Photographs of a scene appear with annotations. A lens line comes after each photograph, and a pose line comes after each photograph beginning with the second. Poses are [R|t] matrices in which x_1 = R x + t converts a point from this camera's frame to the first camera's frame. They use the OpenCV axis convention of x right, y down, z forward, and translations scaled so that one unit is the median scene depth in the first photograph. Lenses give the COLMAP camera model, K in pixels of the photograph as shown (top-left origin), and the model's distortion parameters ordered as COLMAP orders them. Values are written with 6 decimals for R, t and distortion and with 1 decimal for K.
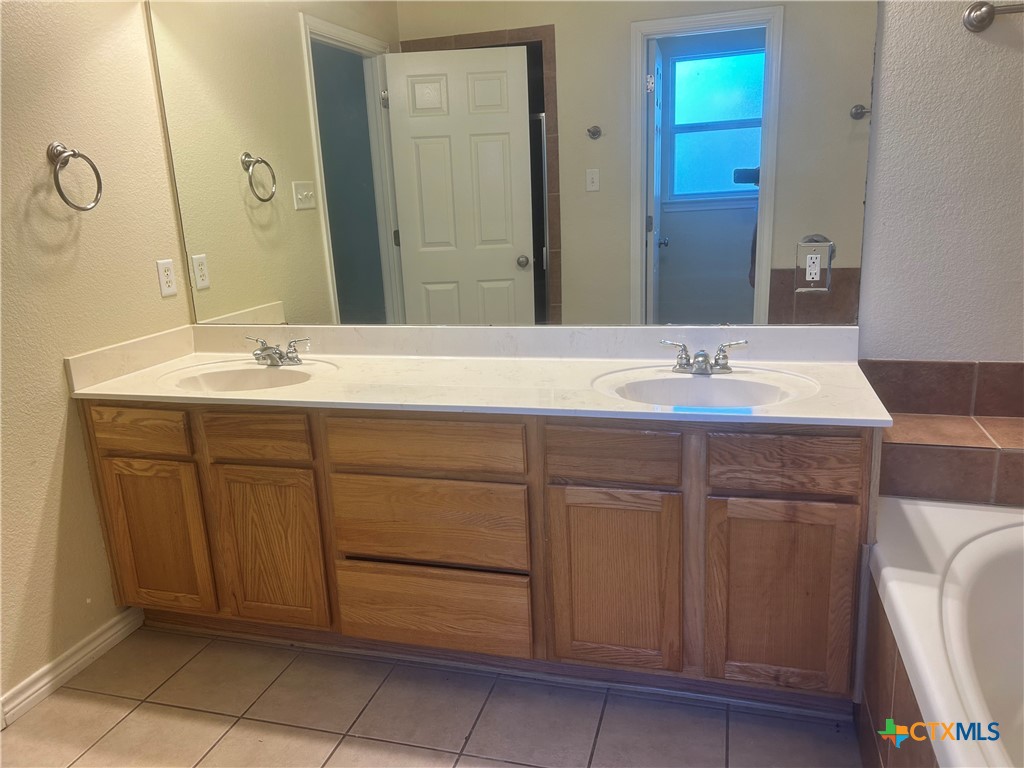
lens RADIAL K [[770.9, 0, 509.9], [0, 770.9, 385.6], [0, 0, 1]] dist [0.052163, -0.057572]
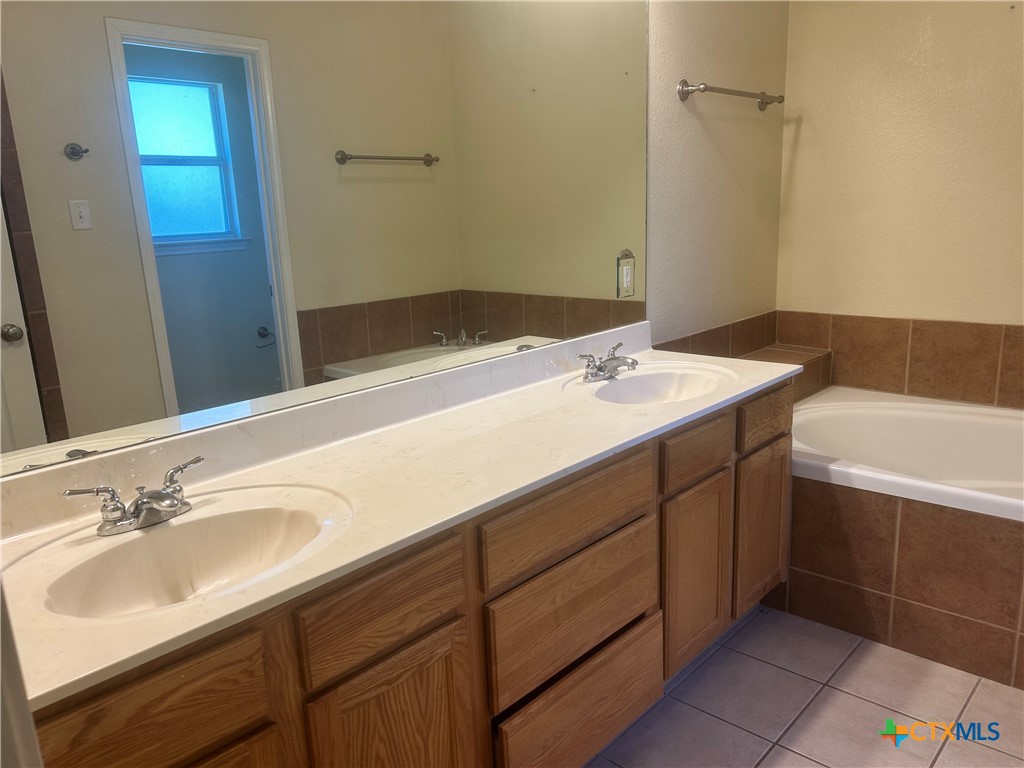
lens RADIAL K [[770.9, 0, 513.3], [0, 770.9, 389.3], [0, 0, 1]] dist [0.052163, -0.057572]
pose [[0.453496, -0.183788, 0.872103, -0.770846], [0.240495, 0.967445, 0.078823, -0.118985], [-0.858198, 0.173990, 0.482933, 0.606989]]
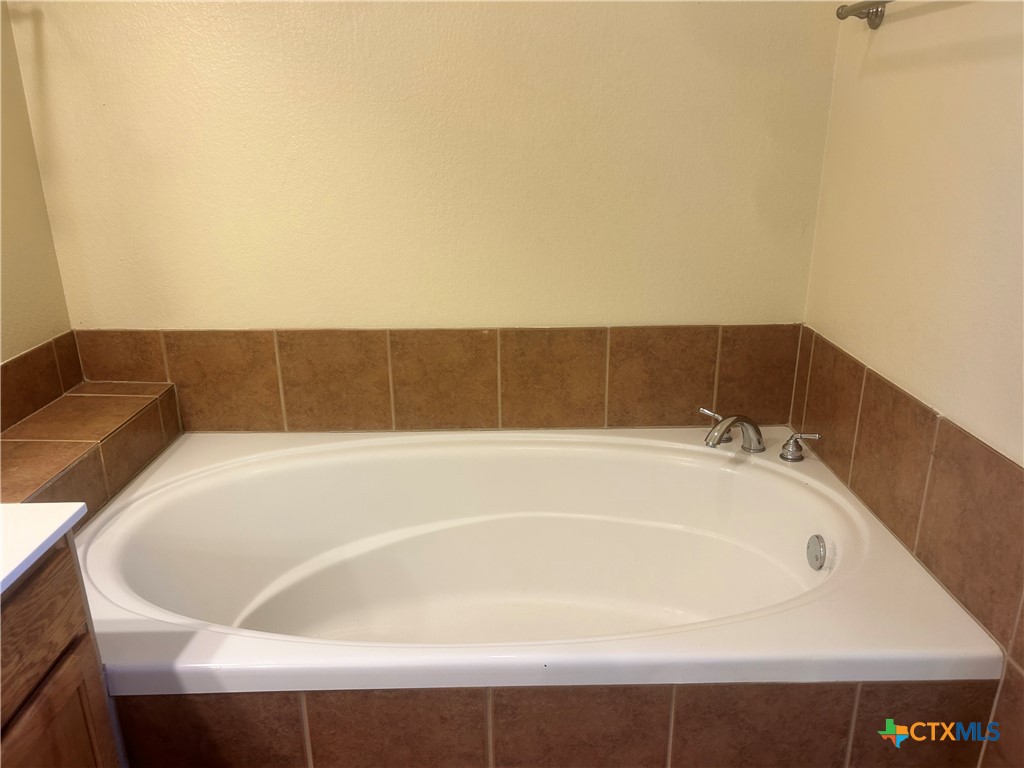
lens RADIAL K [[770.9, 0, 522.8], [0, 770.9, 383.6], [0, 0, 1]] dist [0.052163, -0.057572]
pose [[-0.291776, -0.273310, 0.916607, -0.206753], [0.251112, 0.902802, 0.349129, -0.162568], [-0.922935, 0.332039, -0.194785, 0.569010]]
